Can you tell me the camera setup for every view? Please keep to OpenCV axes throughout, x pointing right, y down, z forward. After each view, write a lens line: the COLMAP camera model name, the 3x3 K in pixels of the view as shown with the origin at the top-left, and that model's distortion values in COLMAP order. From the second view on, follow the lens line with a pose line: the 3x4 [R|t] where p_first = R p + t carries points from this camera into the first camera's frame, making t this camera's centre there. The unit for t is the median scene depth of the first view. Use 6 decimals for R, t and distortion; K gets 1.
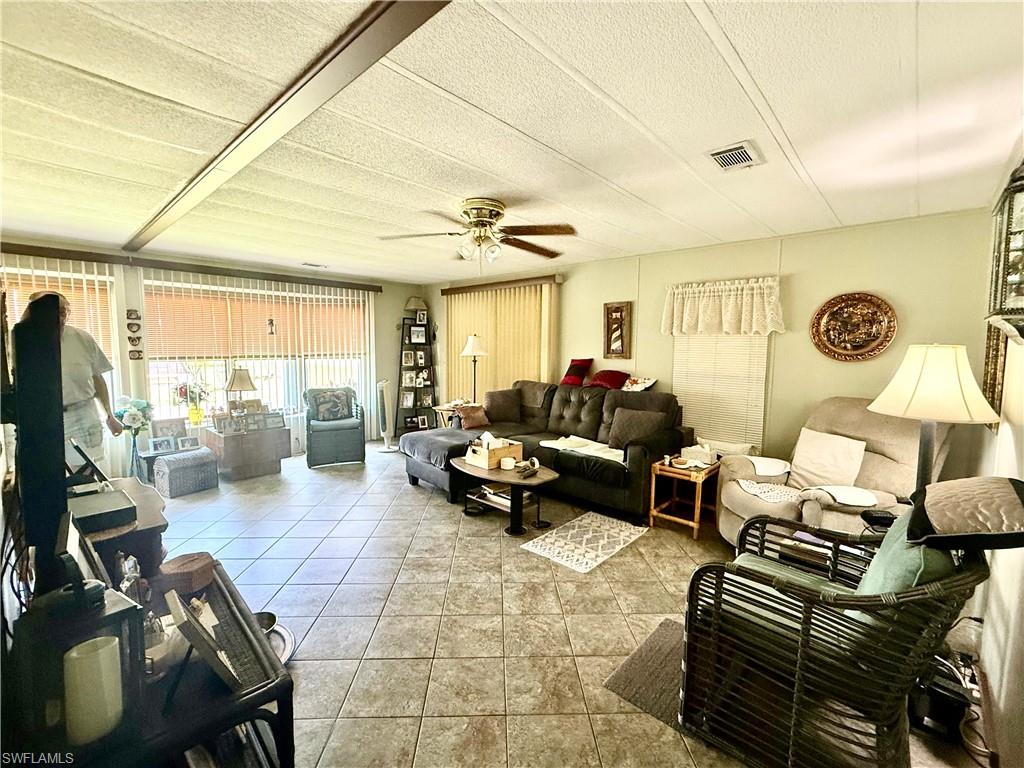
lens RADIAL K [[445.7, 0, 517.0], [0, 445.7, 381.8], [0, 0, 1]] dist [-0.000118, 0.001356]
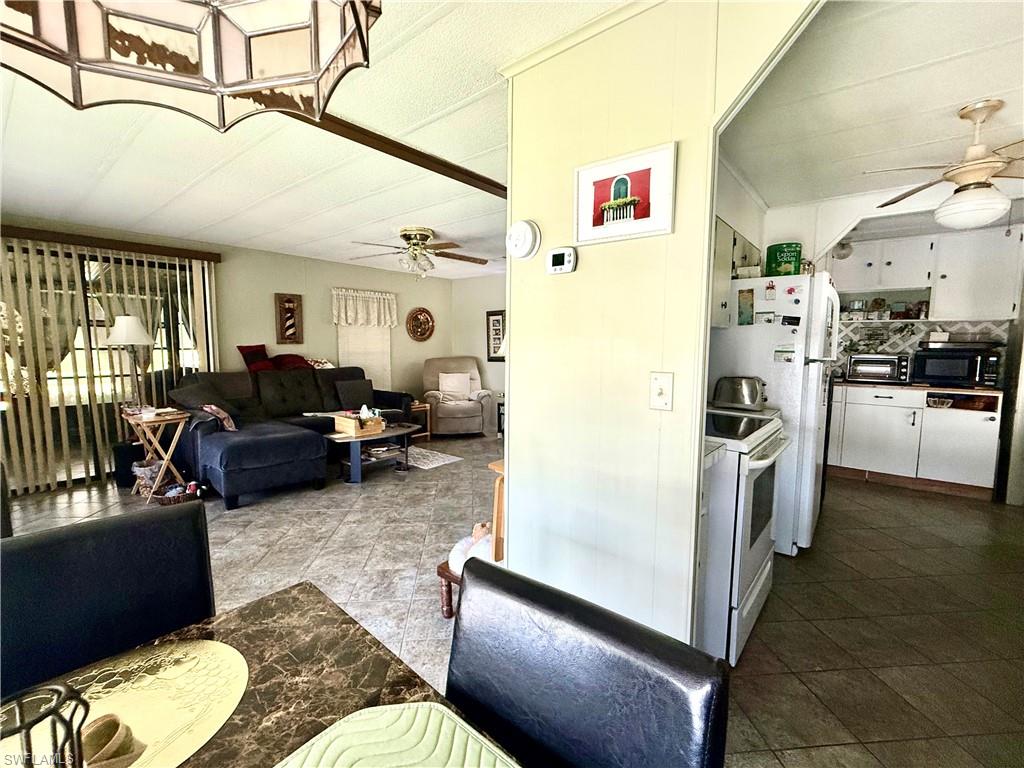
lens RADIAL K [[445.7, 0, 513.3], [0, 445.7, 382.4], [0, 0, 1]] dist [-0.000118, 0.001356]
pose [[-0.046493, -0.106357, 0.993240, -0.948049], [0.070944, 0.991453, 0.109487, -0.038518], [-0.996396, 0.075555, -0.038550, 0.489244]]
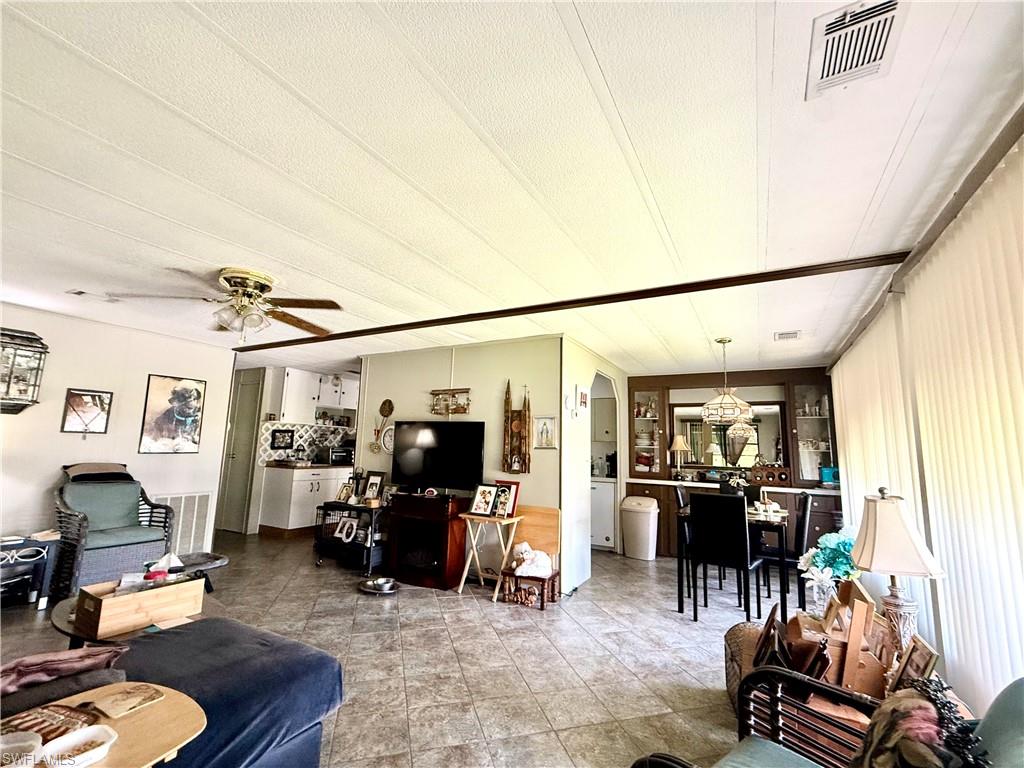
lens RADIAL K [[445.7, 0, 512.3], [0, 445.7, 379.7], [0, 0, 1]] dist [-0.000118, 0.001356]
pose [[-0.971928, -0.075000, -0.223004, -0.275485], [-0.057524, 0.994815, -0.083865, -0.075476], [0.228138, -0.068683, -0.971203, 1.294895]]
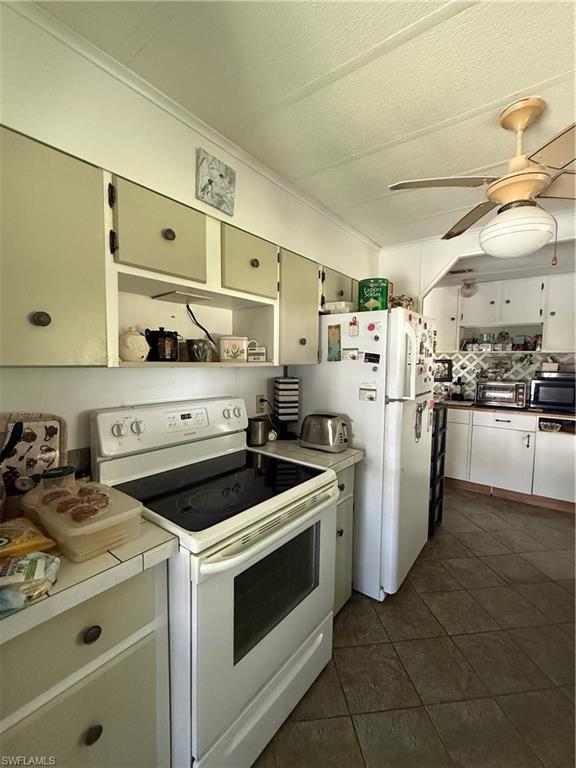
lens RADIAL K [[334.3, 0, 290.3], [0, 334.3, 384.2], [0, 0, 1]] dist [-0.000118, 0.001356]
pose [[-0.081830, -0.088814, 0.992681, -0.794550], [0.067590, 0.993234, 0.094435, -0.042785], [-0.994352, 0.074823, -0.075273, 0.243738]]
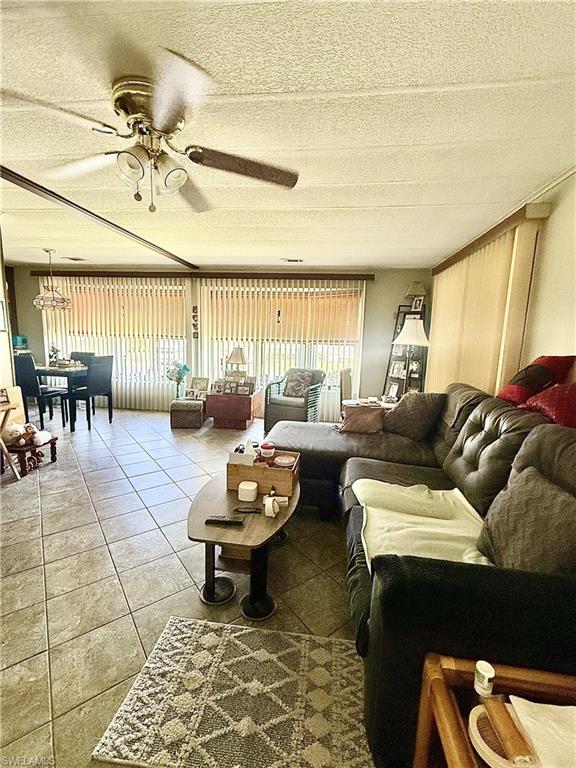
lens RADIAL K [[334.3, 0, 290.3], [0, 334.3, 387.7], [0, 0, 1]] dist [-0.000118, 0.001356]
pose [[0.568243, 0.140698, -0.810743, 0.311710], [-0.092809, 0.989945, 0.106749, -0.032072], [0.817610, 0.014585, 0.575588, 0.554691]]
